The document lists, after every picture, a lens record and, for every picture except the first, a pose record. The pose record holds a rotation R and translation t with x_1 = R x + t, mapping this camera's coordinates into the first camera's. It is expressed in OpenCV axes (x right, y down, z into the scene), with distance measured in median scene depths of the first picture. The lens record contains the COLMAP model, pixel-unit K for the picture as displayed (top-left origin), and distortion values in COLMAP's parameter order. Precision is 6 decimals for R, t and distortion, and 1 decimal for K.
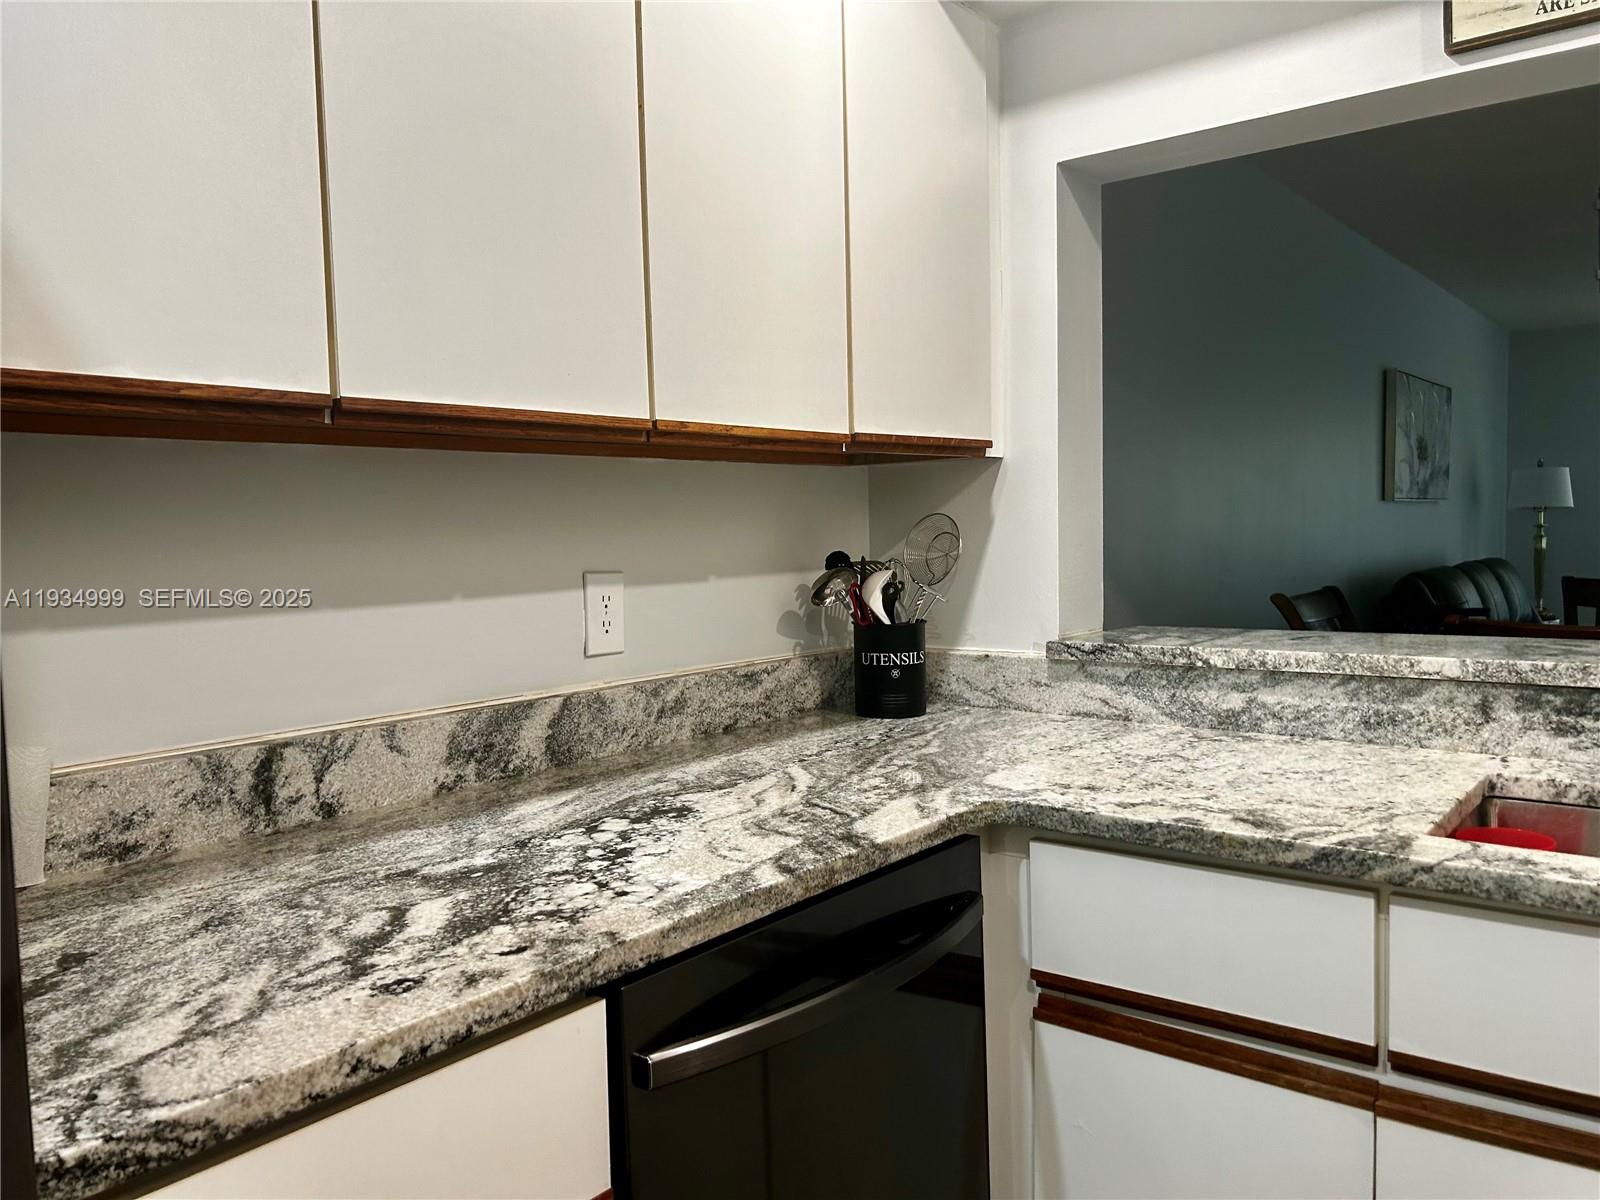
lens RADIAL K [[1213.5, 0, 795.4], [0, 1213.5, 608.6], [0, 0, 1]] dist [0.051715, -0.051386]
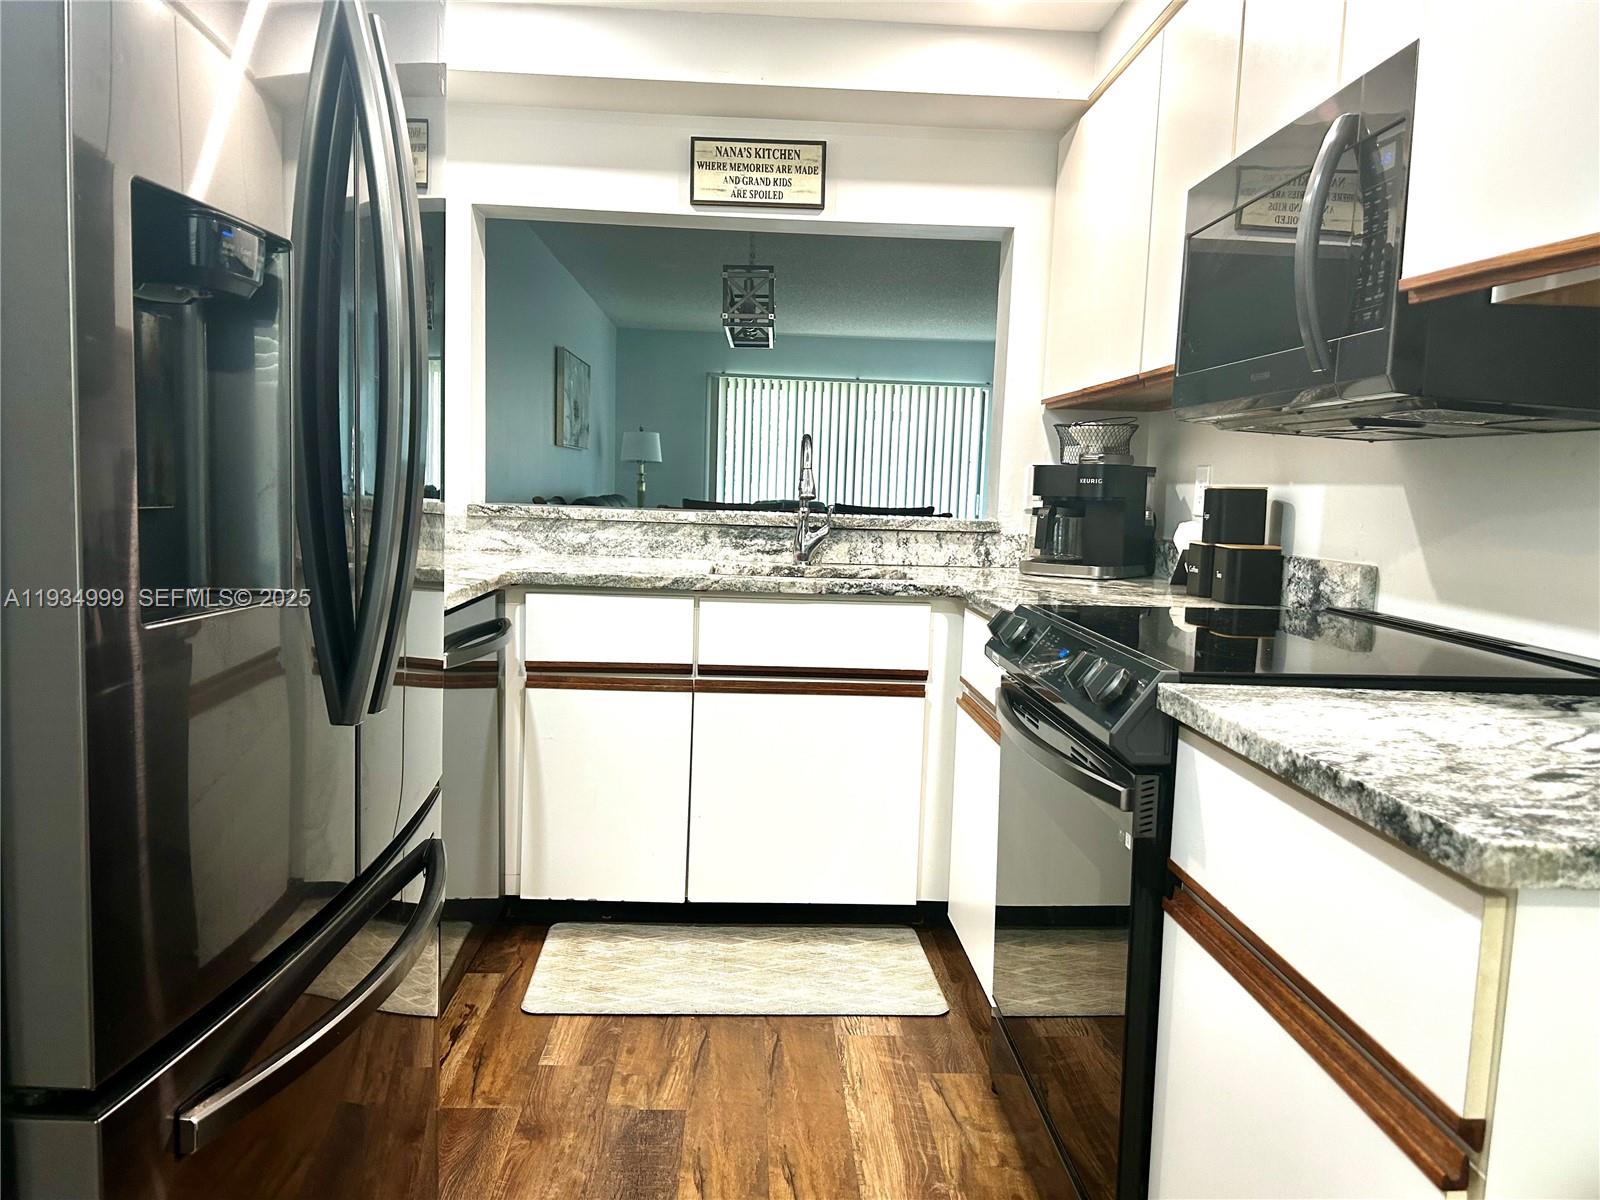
lens RADIAL K [[1199.9, 0, 791.2], [0, 1199.9, 600.5], [0, 0, 1]] dist [0.035507, -0.042842]
pose [[0.761184, -0.013597, 0.648393, -0.602582], [-0.011195, 0.999356, 0.034099, 0.114552], [-0.648439, -0.033215, 0.760542, -0.588144]]
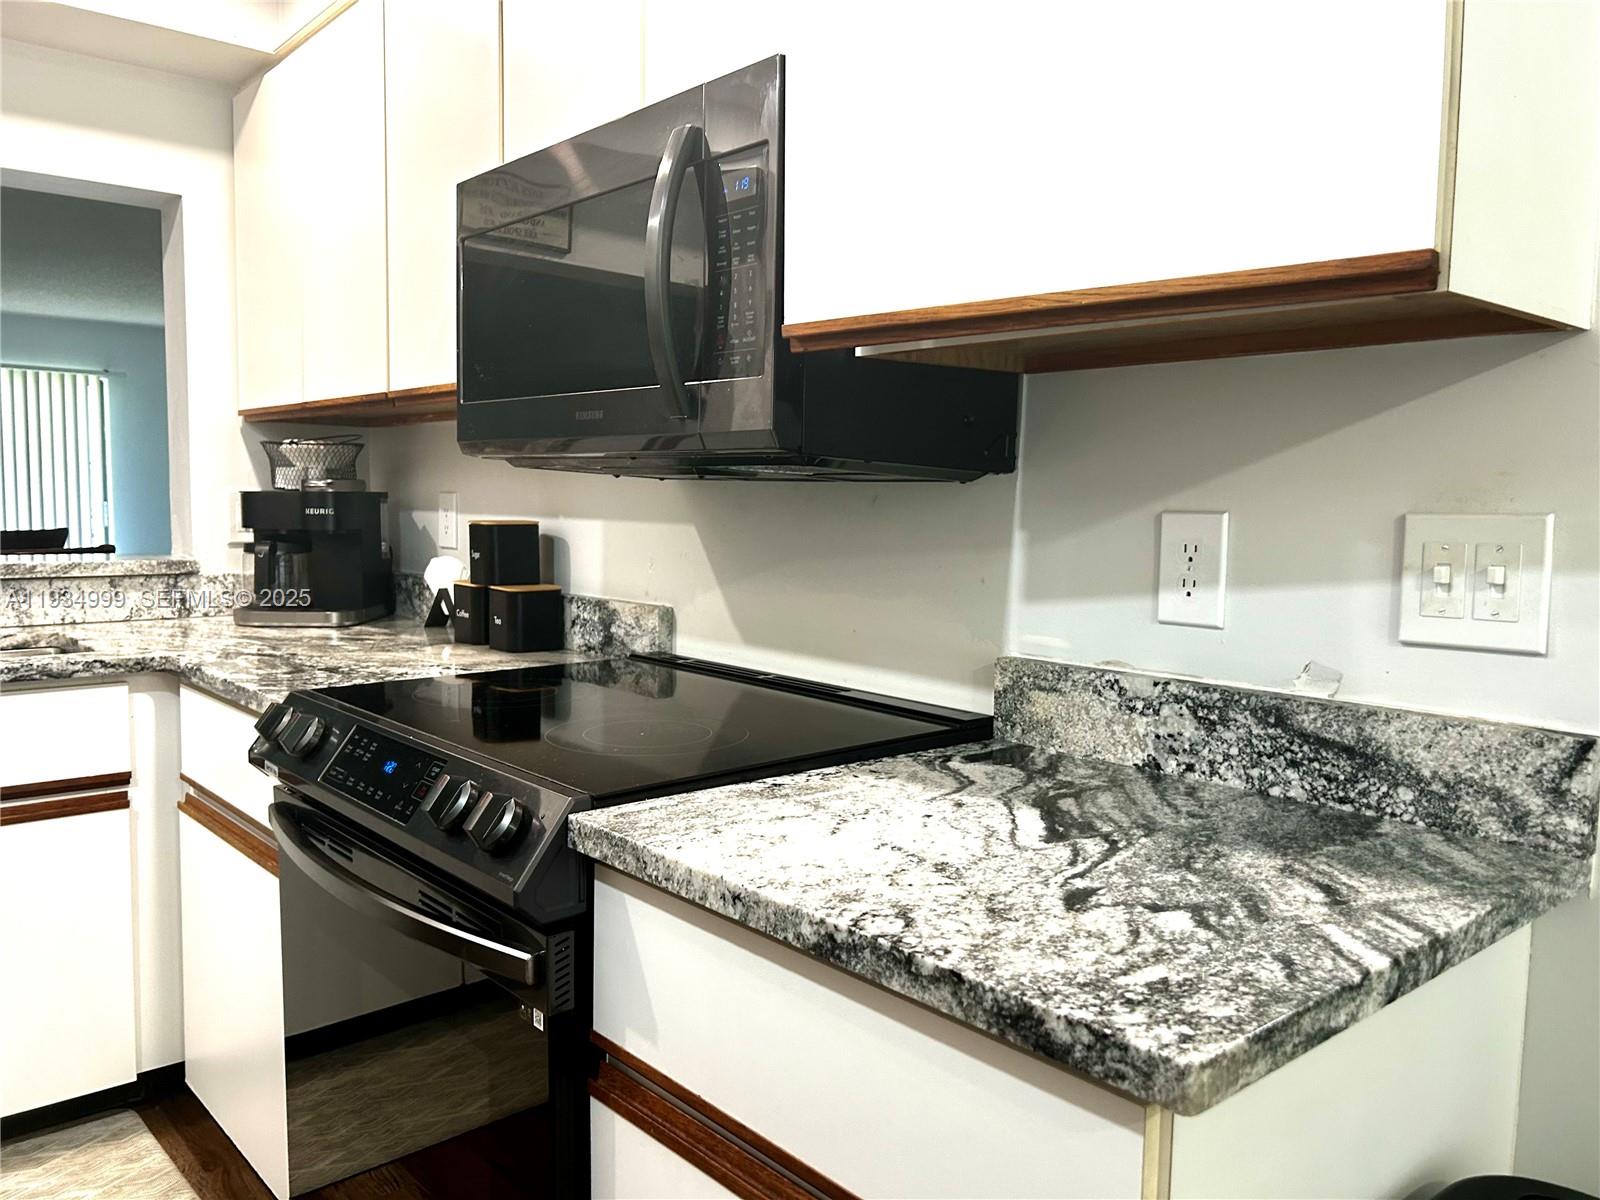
lens RADIAL K [[1199.9, 0, 791.2], [0, 1199.9, 600.5], [0, 0, 1]] dist [0.035507, -0.042842]
pose [[0.184042, -0.054479, 0.981407, -0.476587], [0.039530, 0.998065, 0.047991, 0.051128], [-0.982123, 0.029963, 0.185839, -0.354000]]
